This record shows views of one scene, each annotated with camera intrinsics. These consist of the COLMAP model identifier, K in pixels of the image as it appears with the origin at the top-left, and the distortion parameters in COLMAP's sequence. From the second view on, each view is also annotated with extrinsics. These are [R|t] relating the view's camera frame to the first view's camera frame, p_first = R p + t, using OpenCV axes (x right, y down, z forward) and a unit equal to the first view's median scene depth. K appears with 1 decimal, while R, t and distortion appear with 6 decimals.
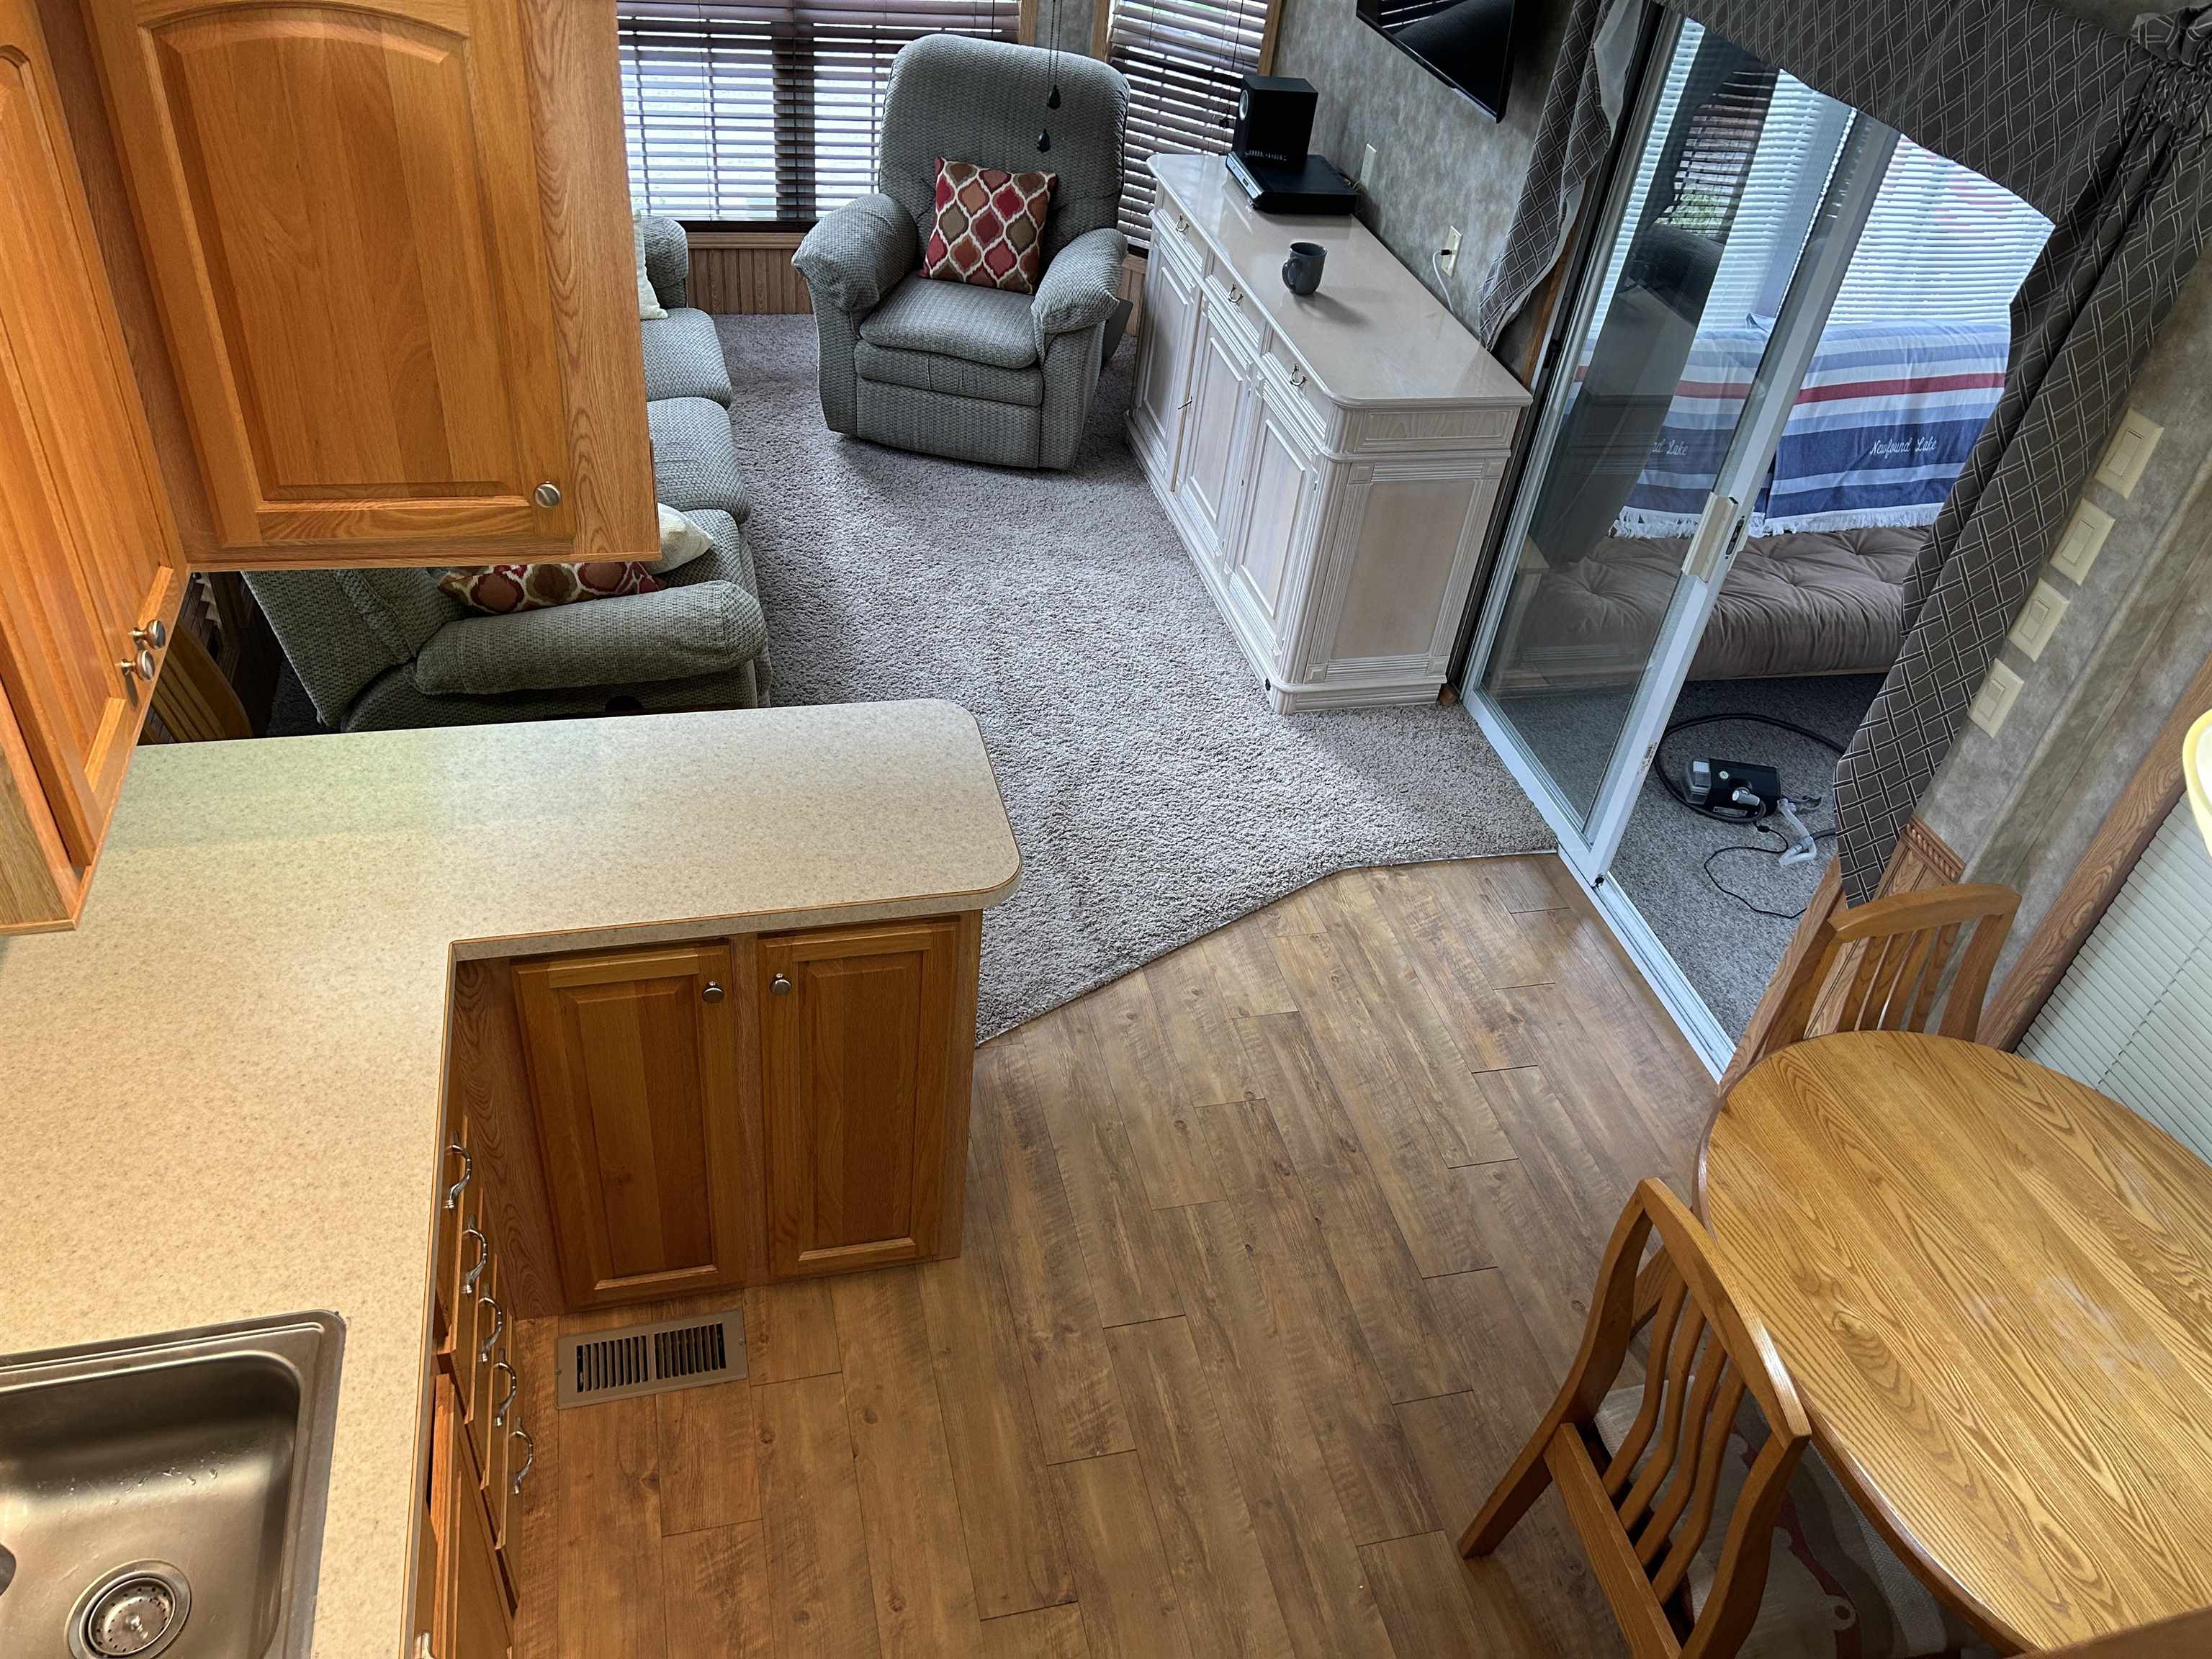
lens RADIAL K [[1661.1, 0, 1106.0], [0, 1661.1, 829.5], [0, 0, 1]] dist [0.025261, 0.000168]
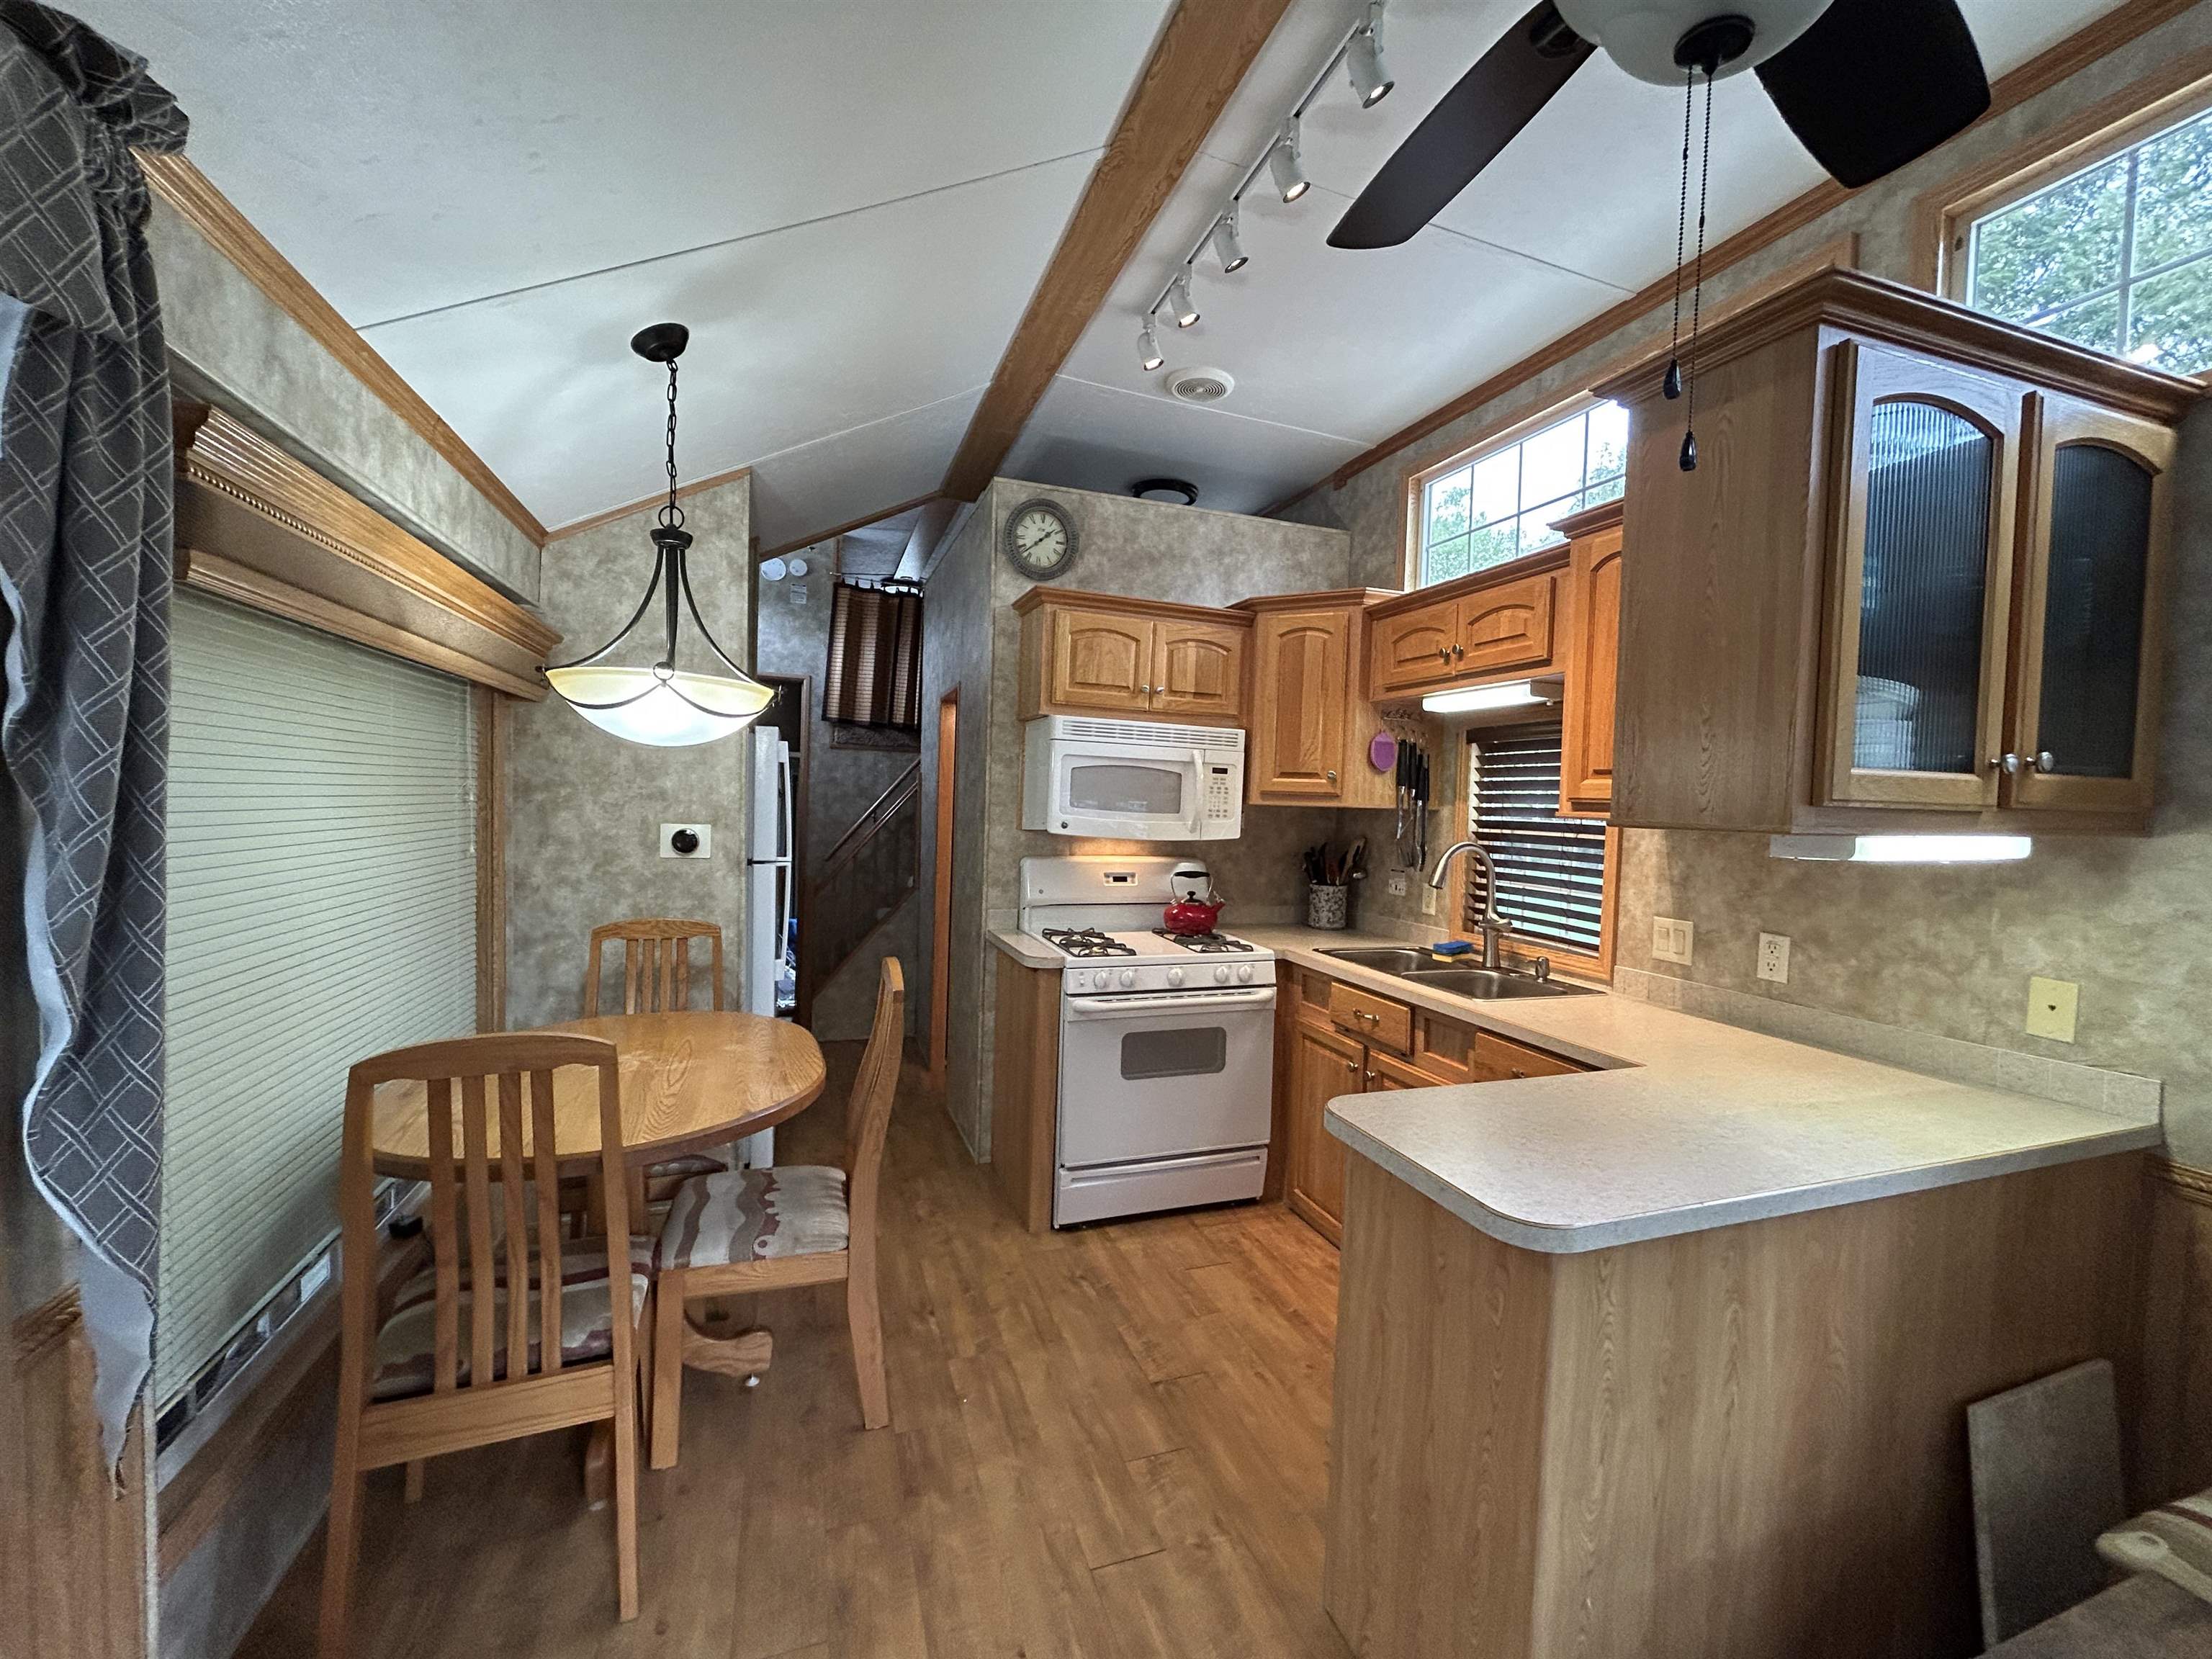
lens RADIAL K [[885.2, 0, 1109.9], [0, 885.2, 826.2], [0, 0, 1]] dist [-0.003891, 0.002048]
pose [[-0.987418, -0.123090, -0.099273, 0.111261], [-0.158021, 0.744341, 0.648834, -0.308402], [-0.005972, 0.656358, -0.754426, 0.839038]]
